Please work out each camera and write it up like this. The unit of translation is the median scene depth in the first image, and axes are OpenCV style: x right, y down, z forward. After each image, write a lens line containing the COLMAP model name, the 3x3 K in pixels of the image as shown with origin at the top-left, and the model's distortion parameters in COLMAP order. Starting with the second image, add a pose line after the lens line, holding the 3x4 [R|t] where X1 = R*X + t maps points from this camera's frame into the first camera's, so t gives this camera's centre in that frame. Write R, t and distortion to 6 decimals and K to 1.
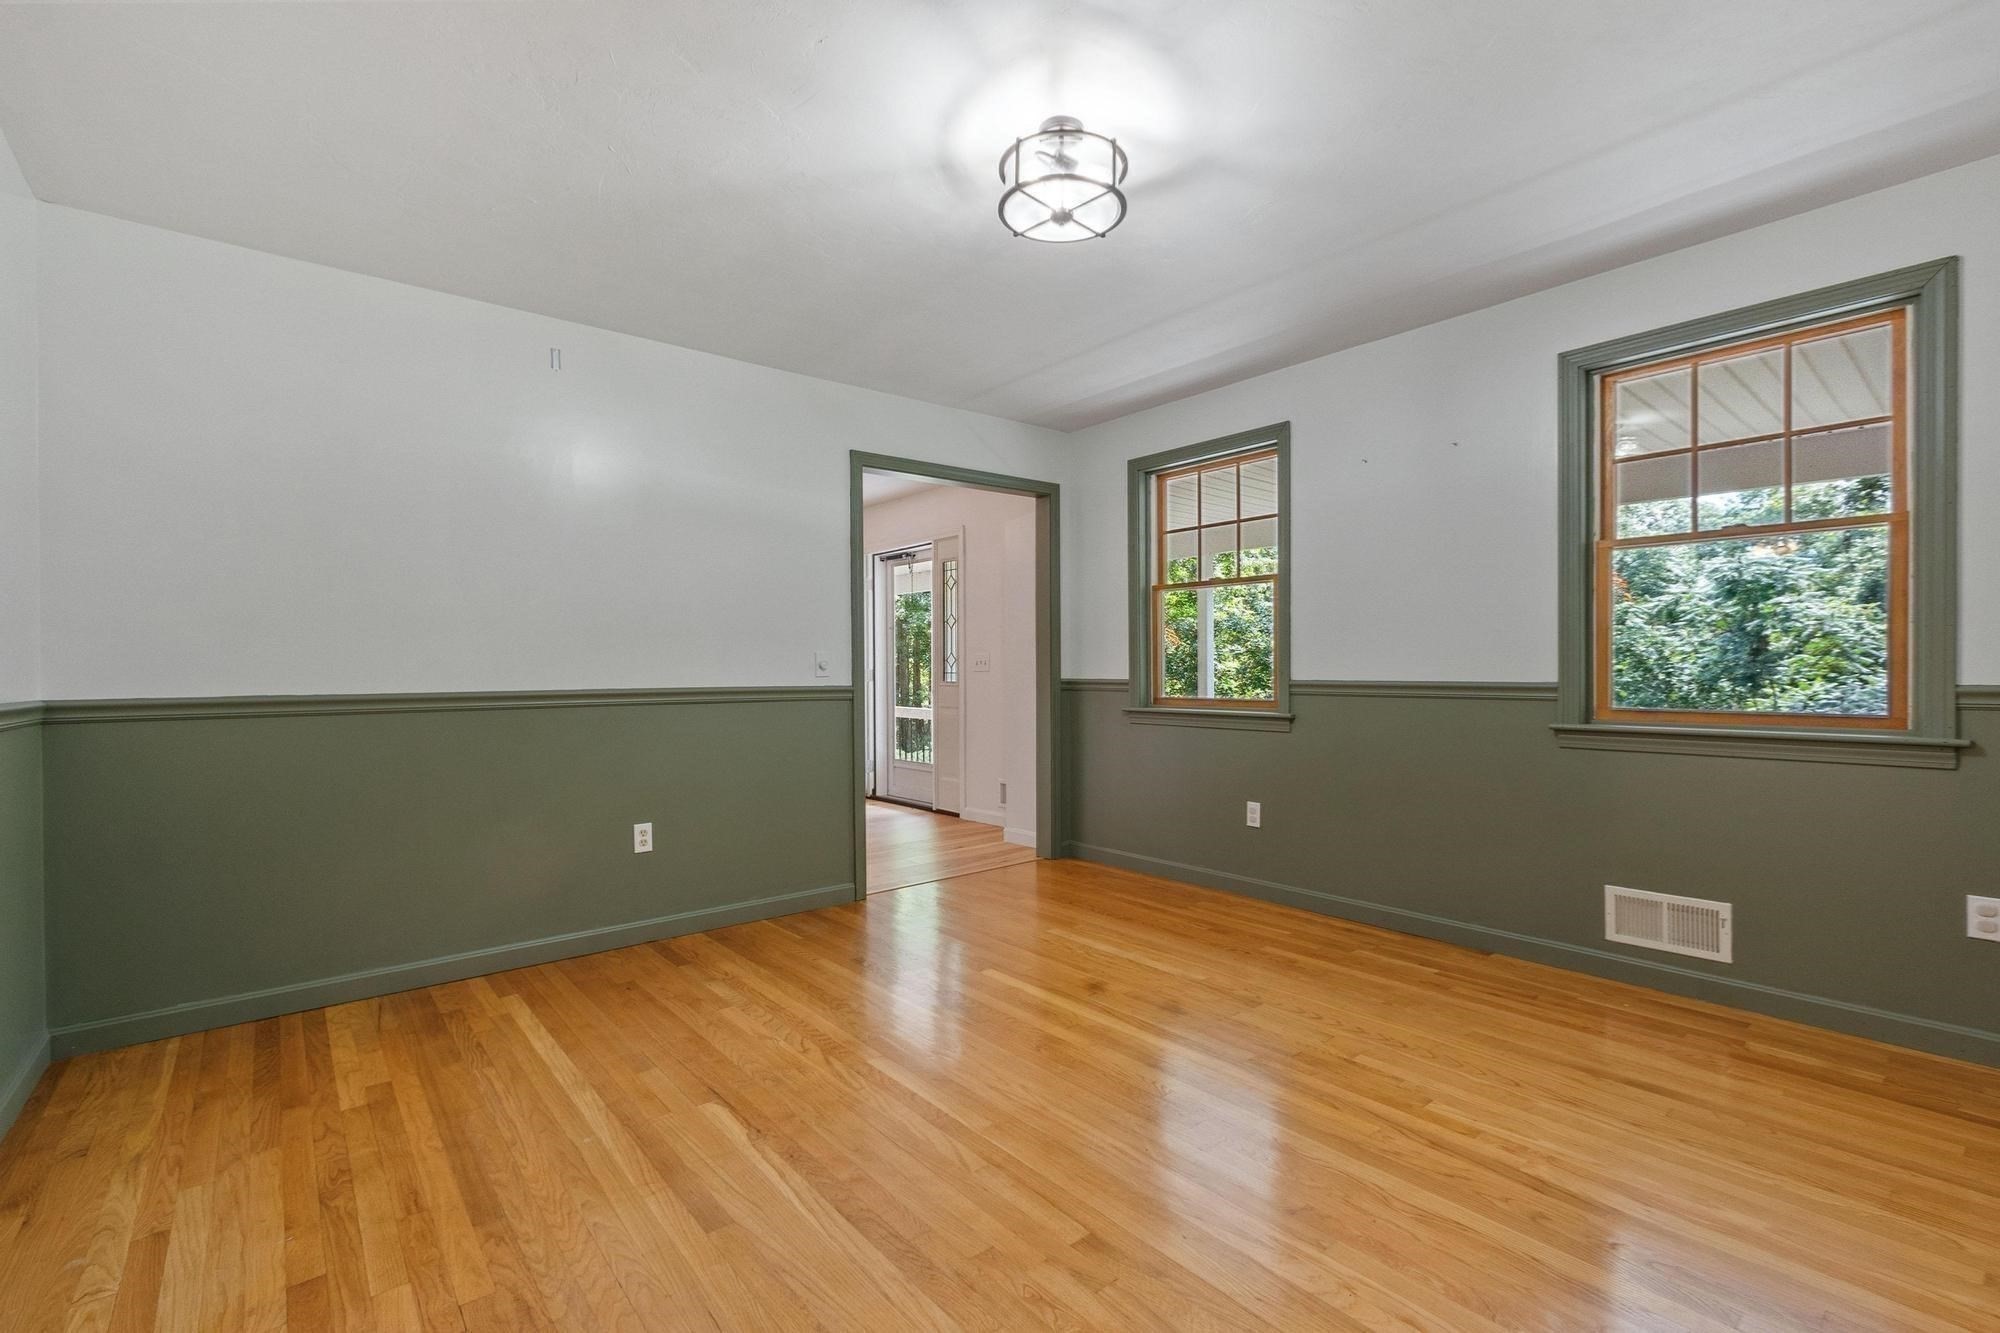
lens RADIAL K [[871.2, 0, 1000.4], [0, 871.2, 678.2], [0, 0, 1]] dist [0.001201, 0.000206]
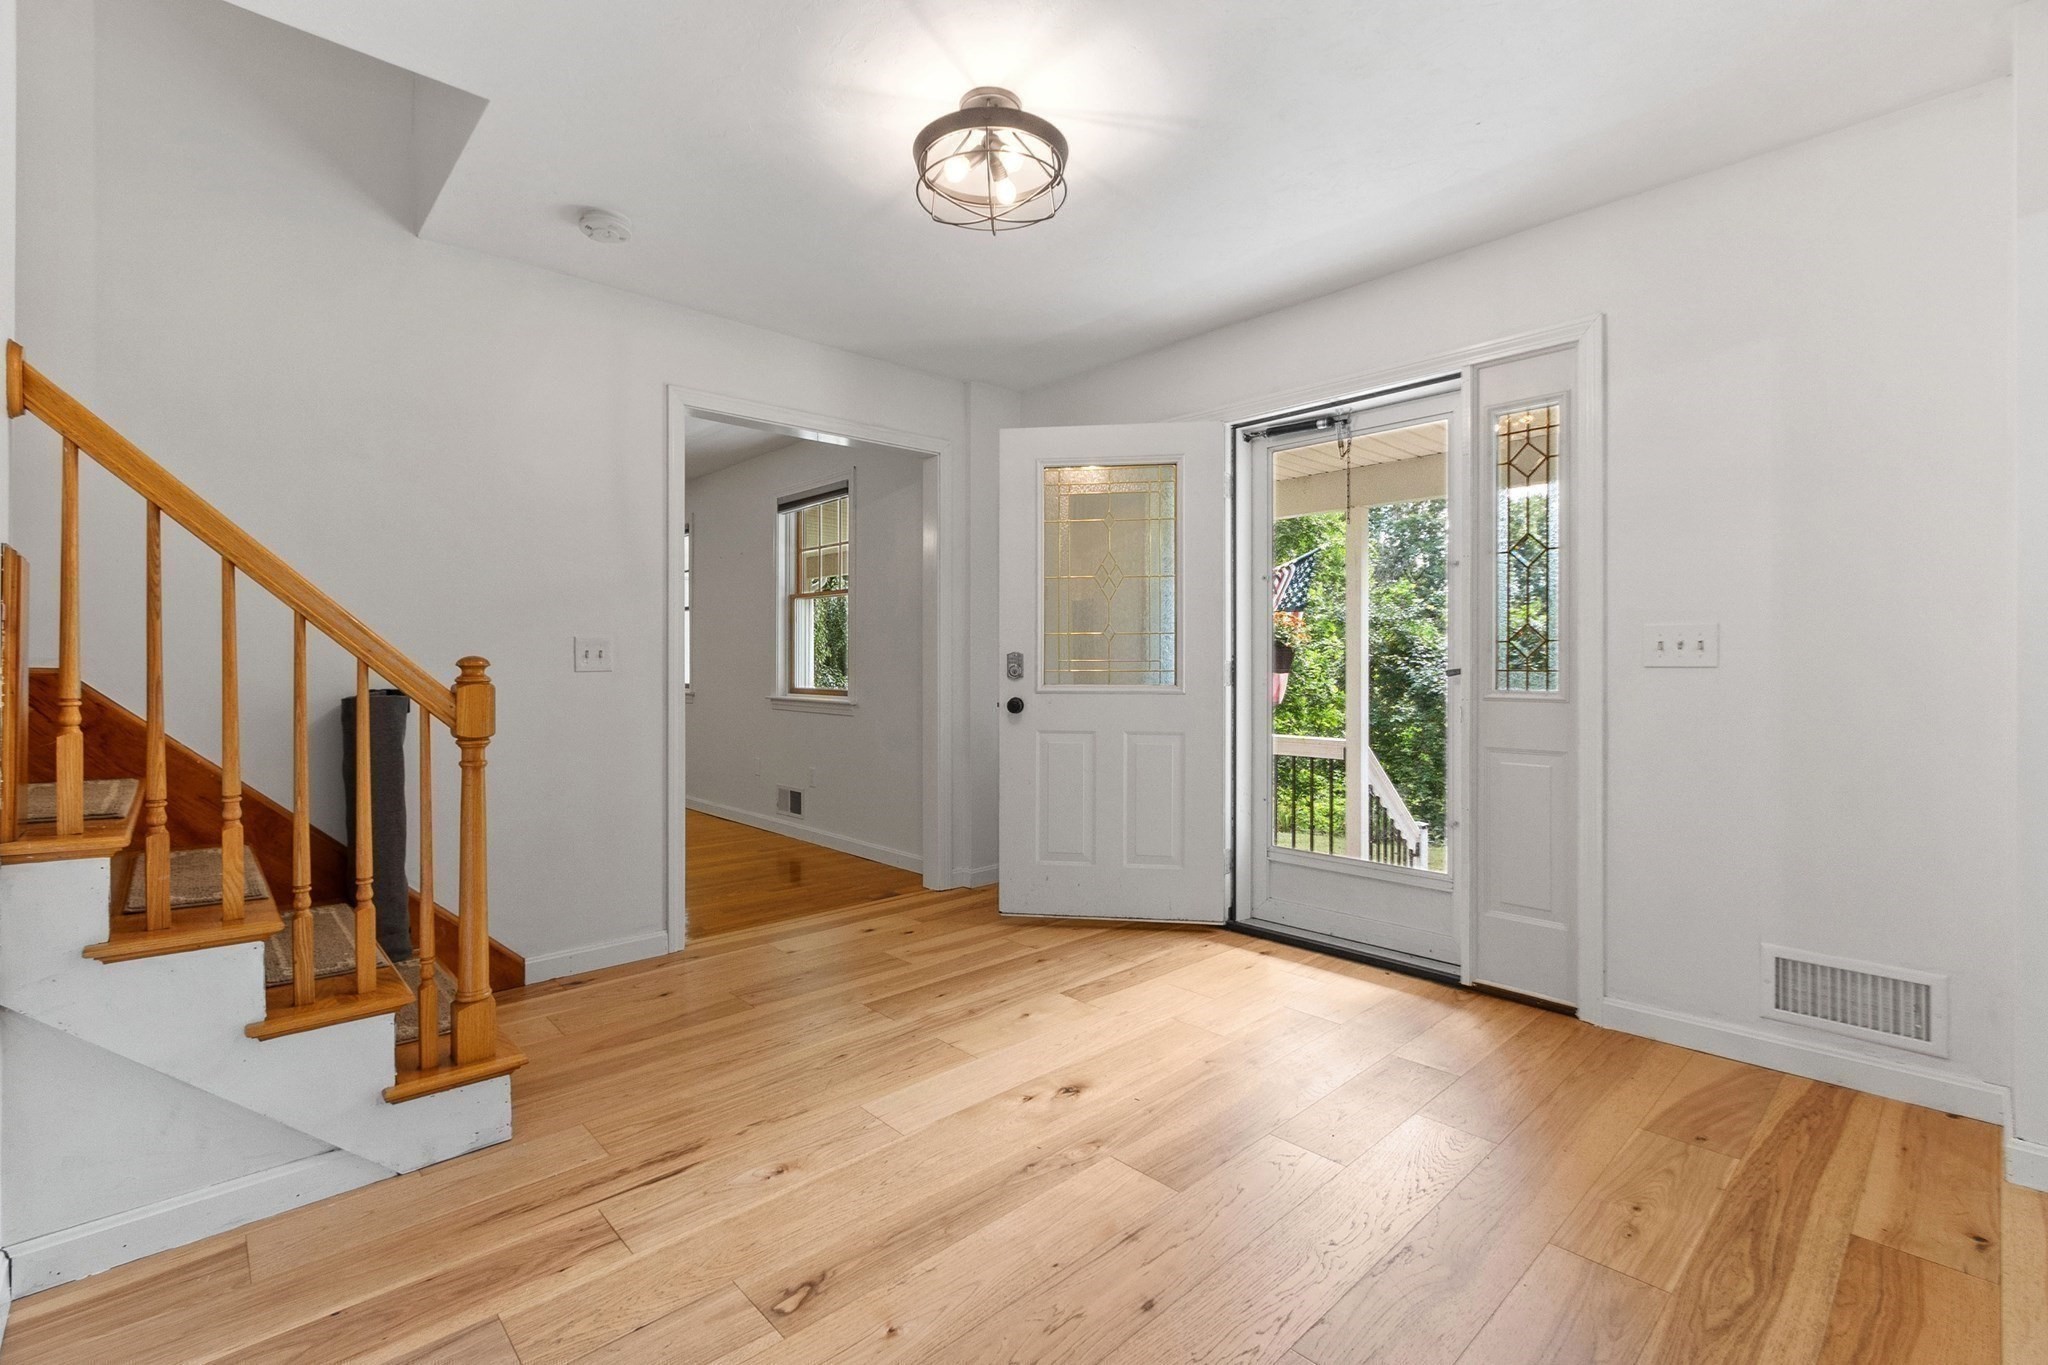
lens RADIAL K [[892.1, 0, 1024.1], [0, 892.1, 668.2], [0, 0, 1]] dist [0.001201, 0.000206]
pose [[0.998759, 0.010732, 0.048635, -0.287021], [-0.010369, 0.999917, -0.007711, -0.000948], [-0.048713, 0.007197, 0.998787, 0.507573]]
